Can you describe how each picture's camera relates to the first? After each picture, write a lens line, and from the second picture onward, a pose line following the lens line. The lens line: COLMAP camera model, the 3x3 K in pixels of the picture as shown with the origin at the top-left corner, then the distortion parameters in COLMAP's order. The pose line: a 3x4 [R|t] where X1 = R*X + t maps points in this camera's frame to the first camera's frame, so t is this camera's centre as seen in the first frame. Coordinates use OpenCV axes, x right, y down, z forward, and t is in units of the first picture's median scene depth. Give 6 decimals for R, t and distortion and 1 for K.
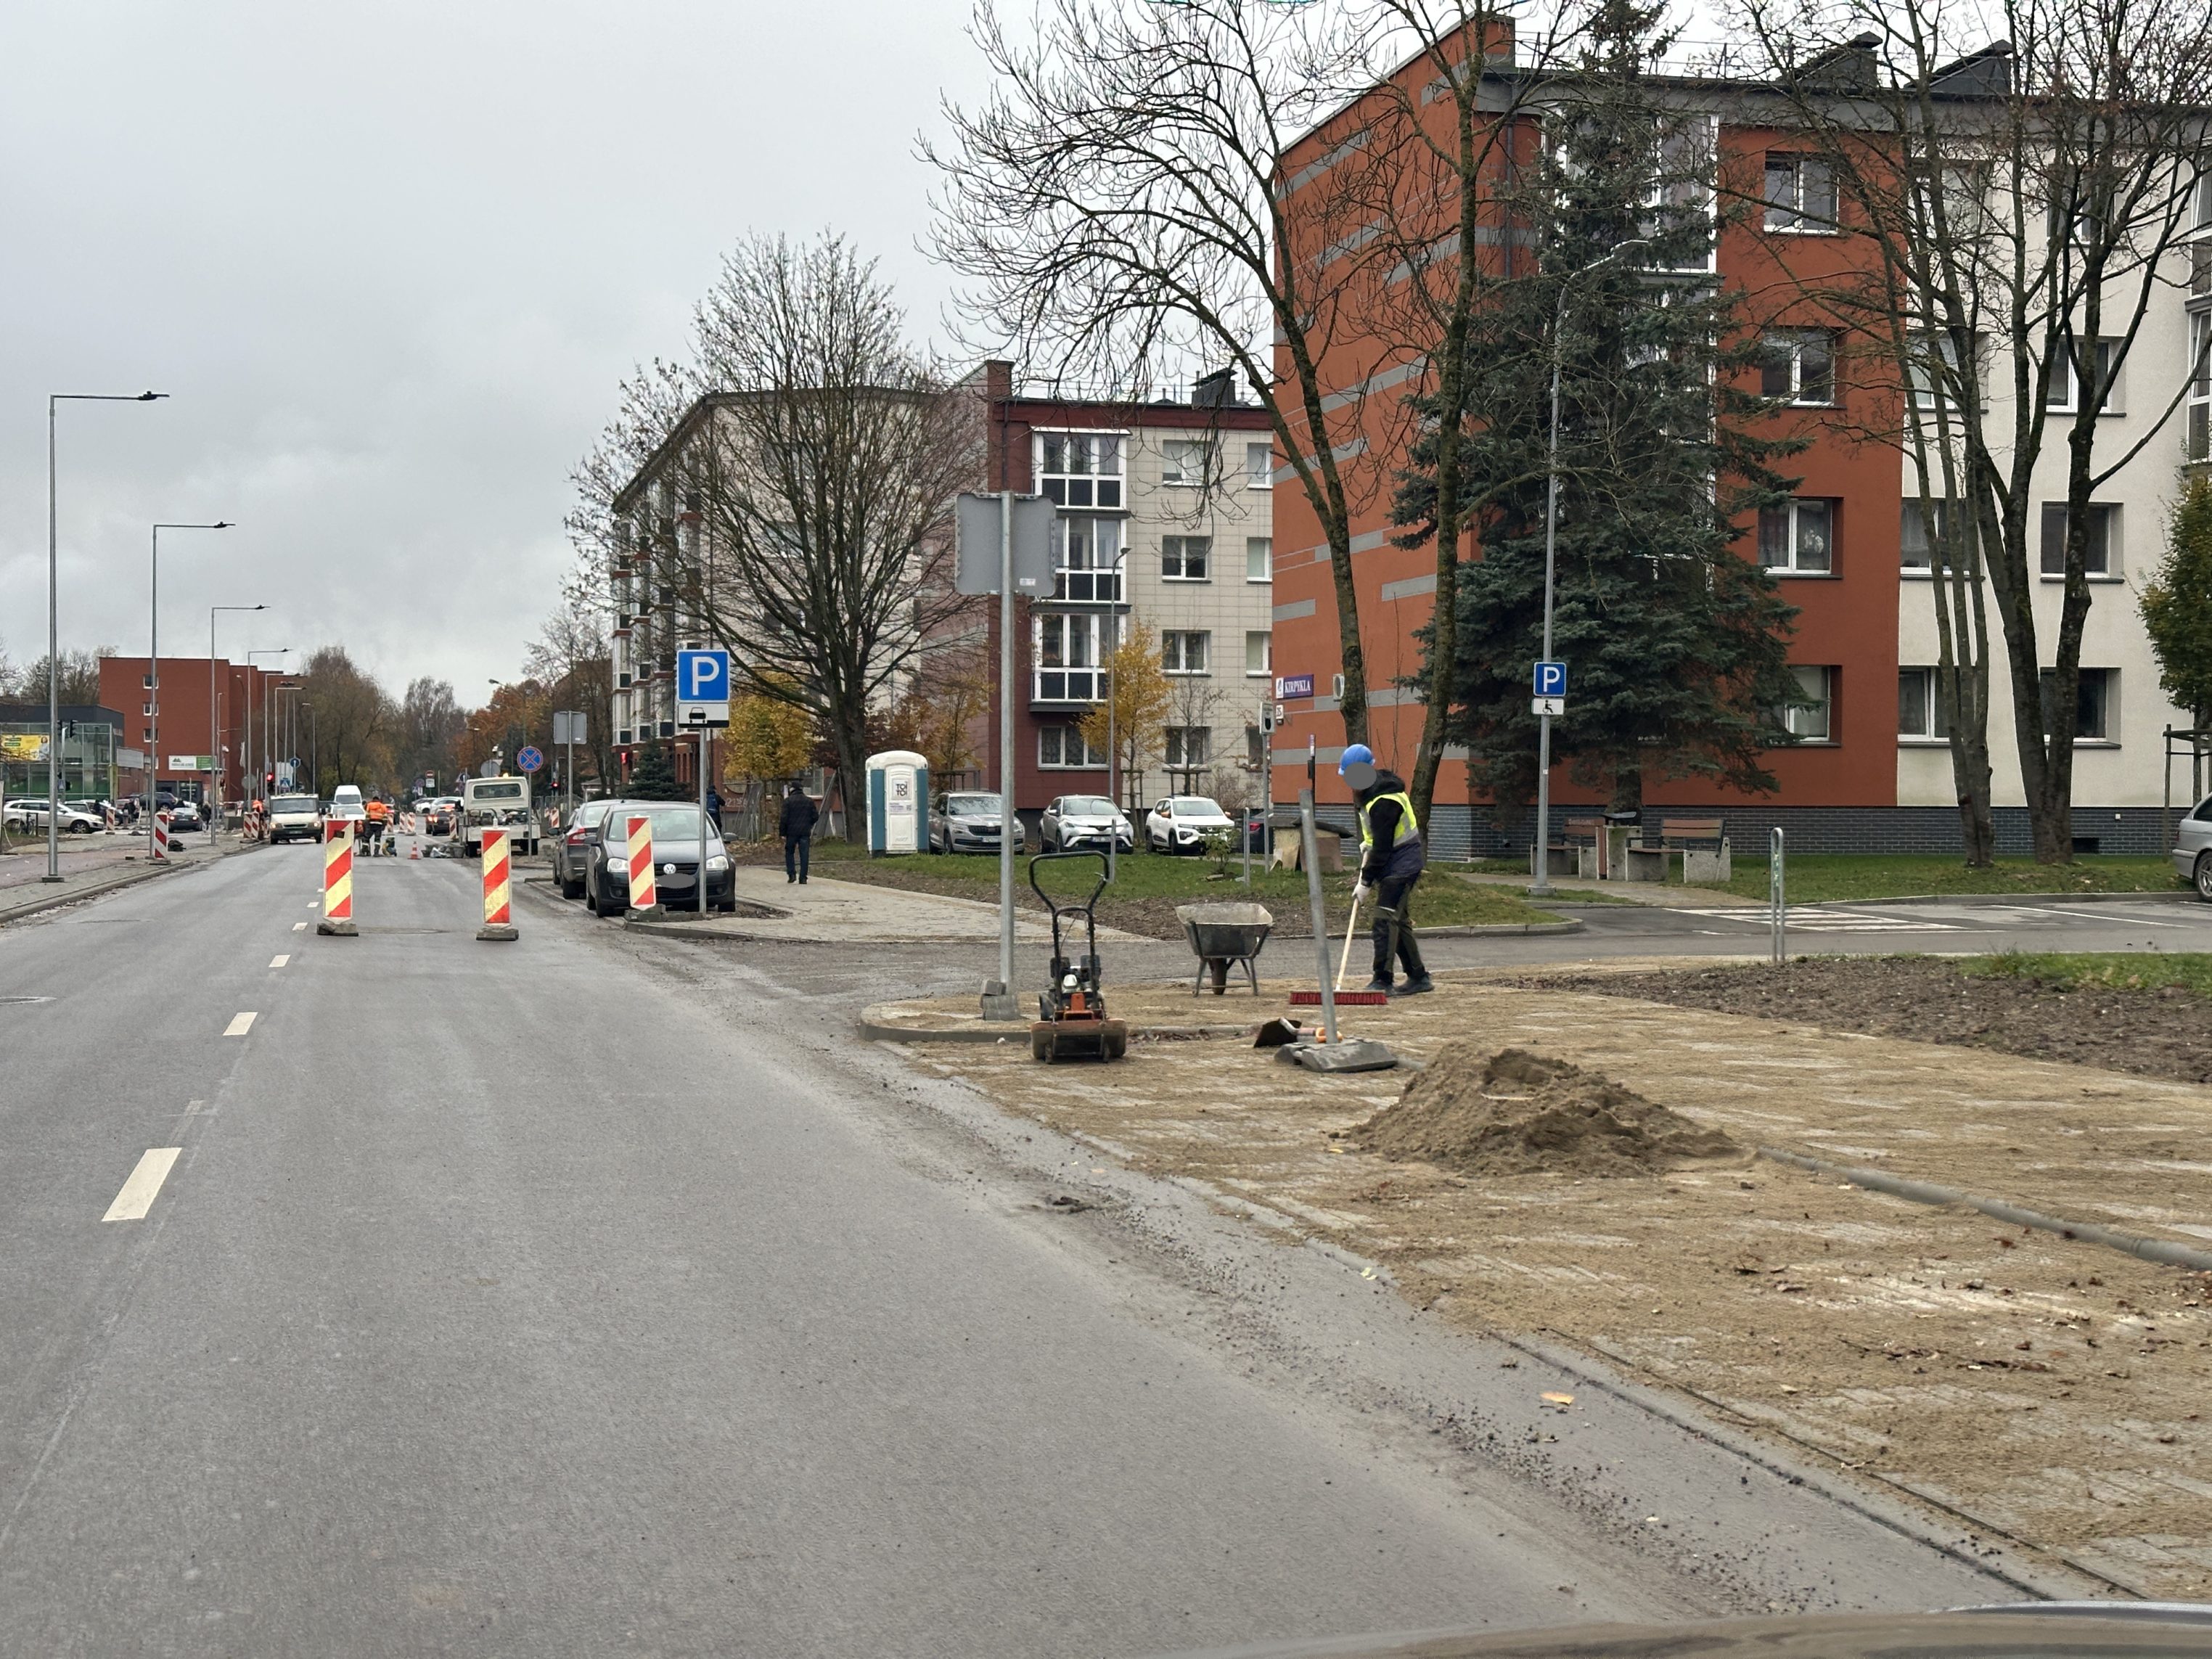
lens RADIAL K [[3079.8, 0, 1117.2], [0, 3079.8, 831.9], [0, 0, 1]] dist [0.049927, 0.000000]
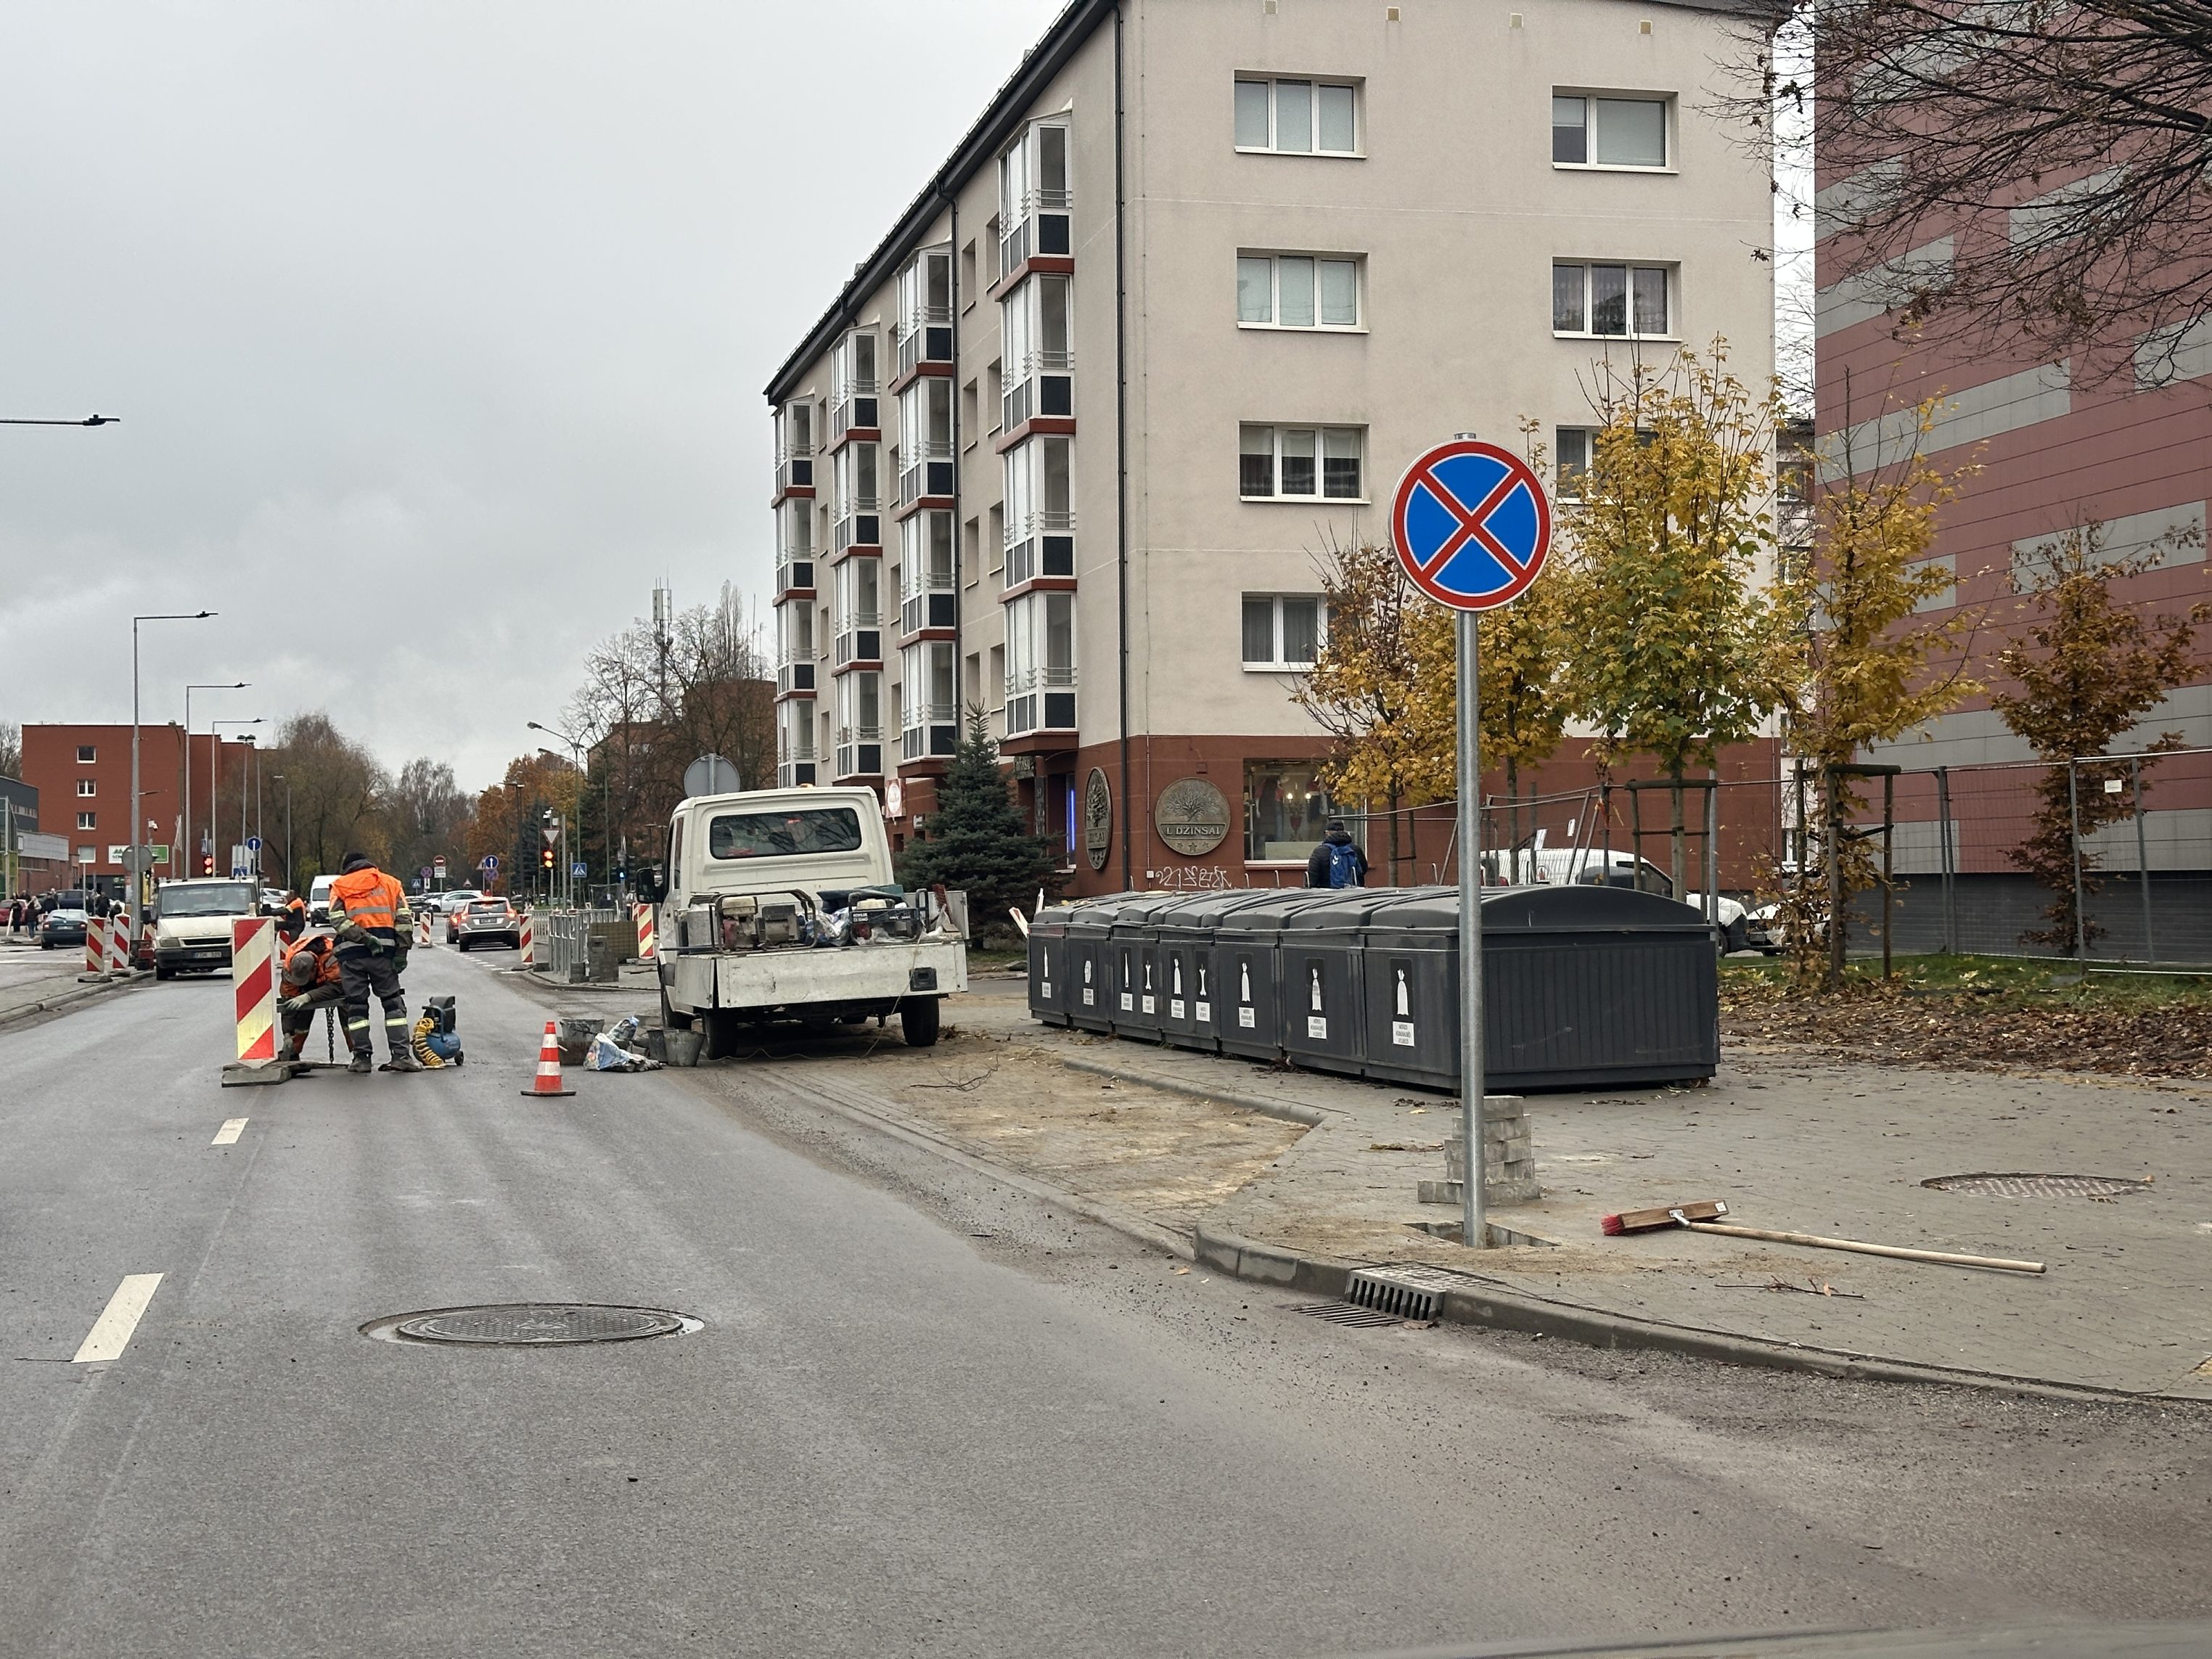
lens RADIAL K [[3079.8, 0, 1095.7], [0, 3079.8, 827.1], [0, 0, 1]] dist [0.049927, 0.000000]
pose [[0.999916, -0.012573, -0.003180, -0.039477], [0.012468, 0.999438, -0.031121, -0.001001], [0.003570, 0.031079, 0.999511, 0.162871]]
